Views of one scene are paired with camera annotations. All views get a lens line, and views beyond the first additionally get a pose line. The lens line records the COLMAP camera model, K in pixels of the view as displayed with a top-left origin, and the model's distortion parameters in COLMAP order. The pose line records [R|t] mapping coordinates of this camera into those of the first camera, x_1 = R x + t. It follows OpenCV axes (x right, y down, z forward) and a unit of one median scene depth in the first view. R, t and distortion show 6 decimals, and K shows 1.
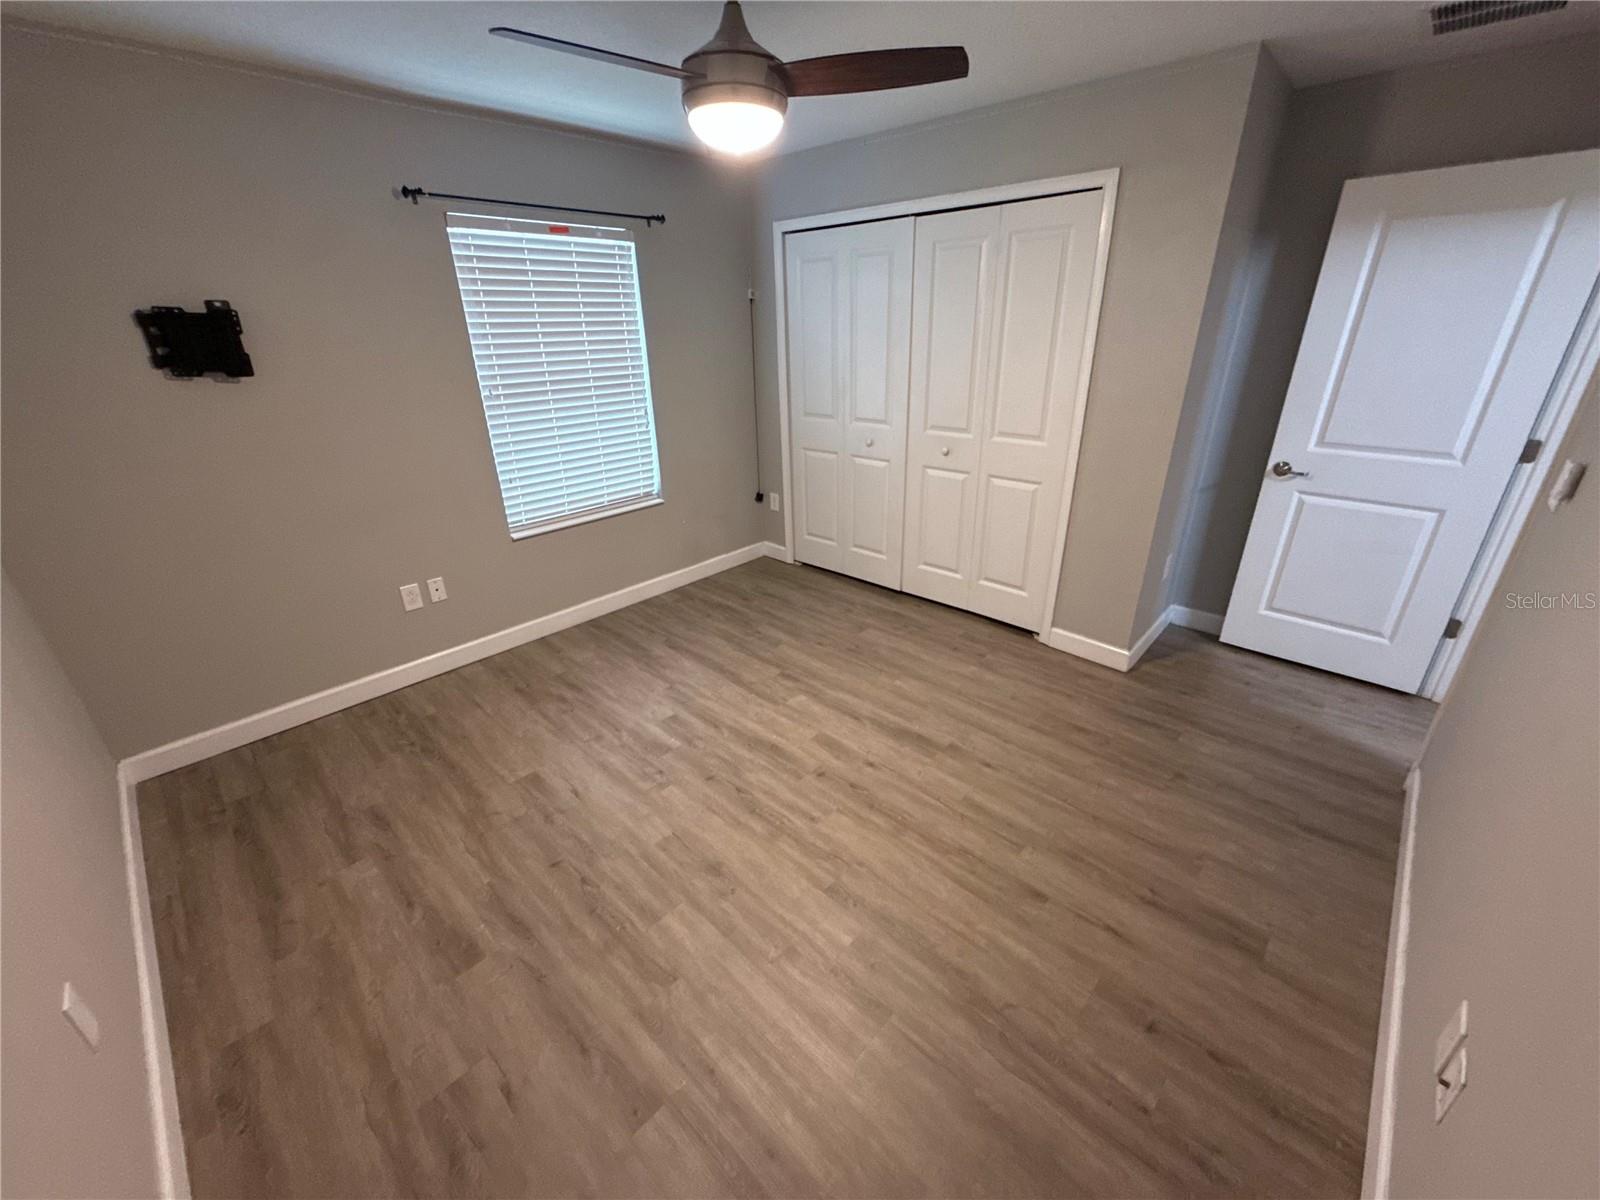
lens RADIAL K [[634.0, 0, 802.1], [0, 634.0, 604.1], [0, 0, 1]] dist [0.001430, -0.000305]
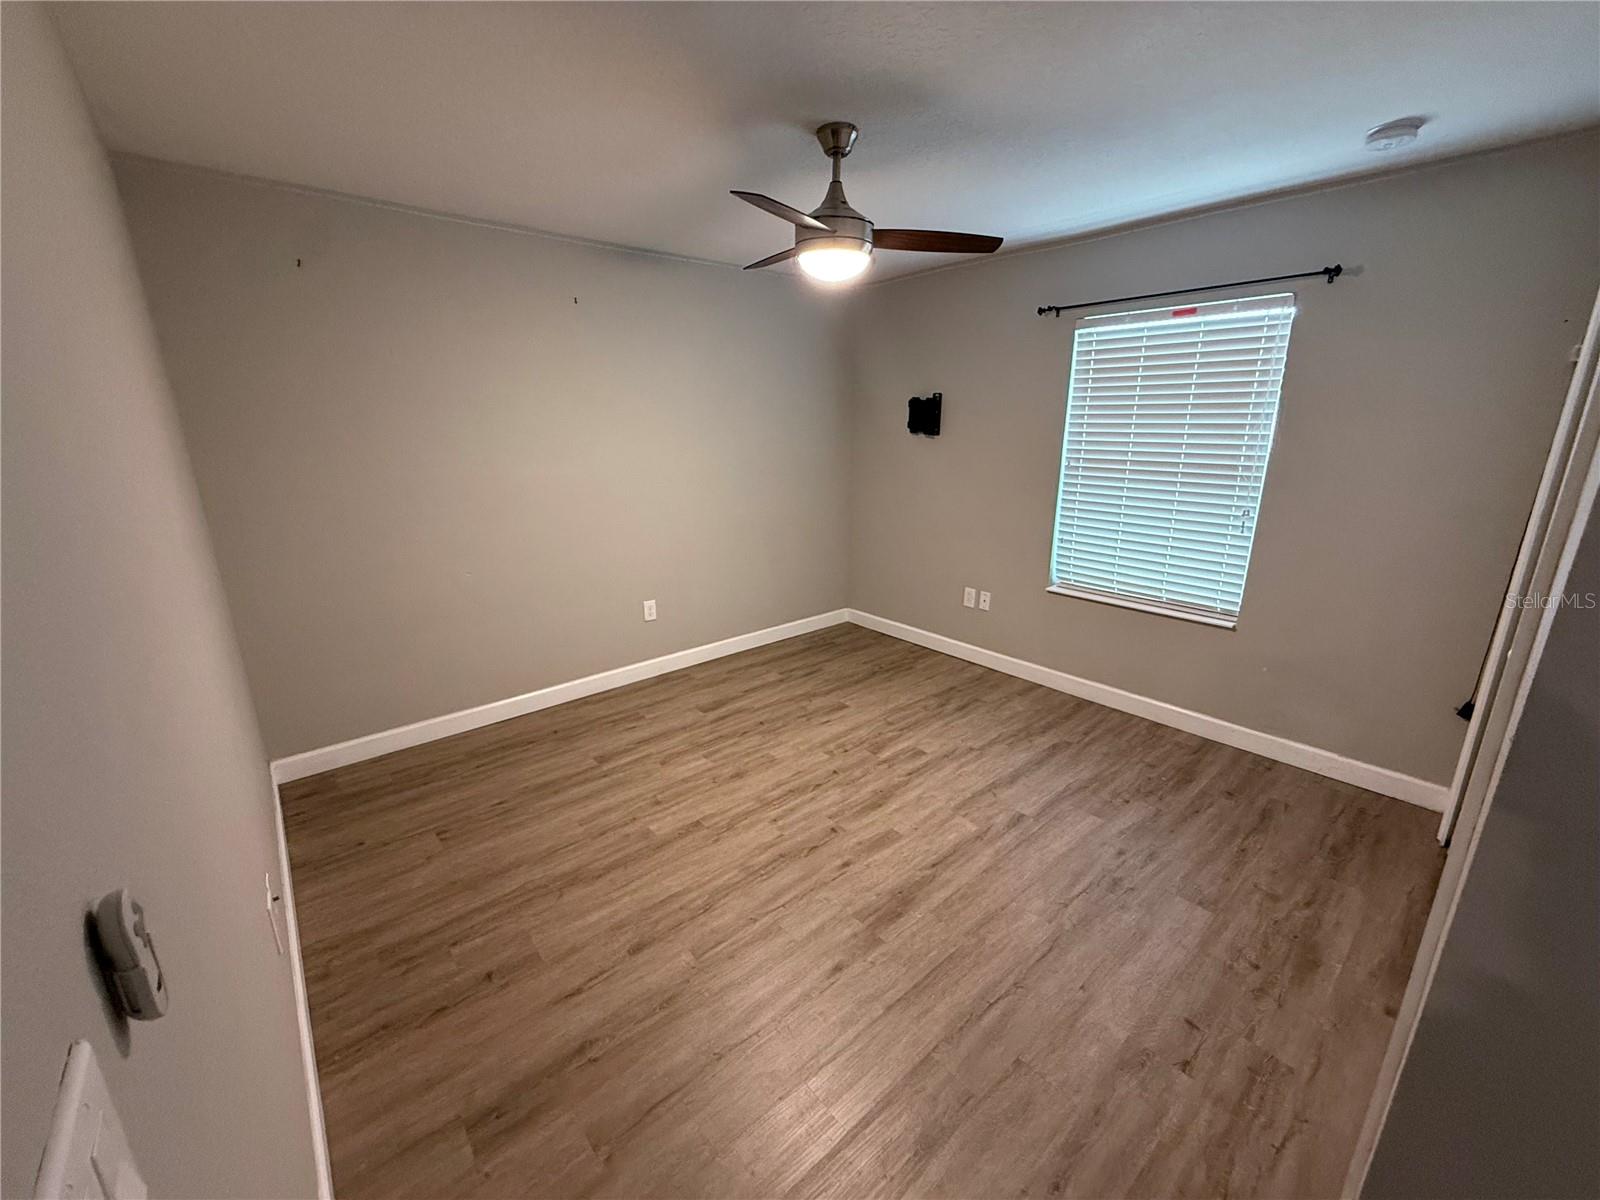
lens RADIAL K [[634.0, 0, 782.5], [0, 634.0, 601.1], [0, 0, 1]] dist [0.001430, -0.000305]
pose [[-0.121418, 0.290538, -0.949129, 0.832296], [-0.404811, 0.858576, 0.314605, -0.307884], [0.906304, 0.422416, 0.013367, 0.705708]]
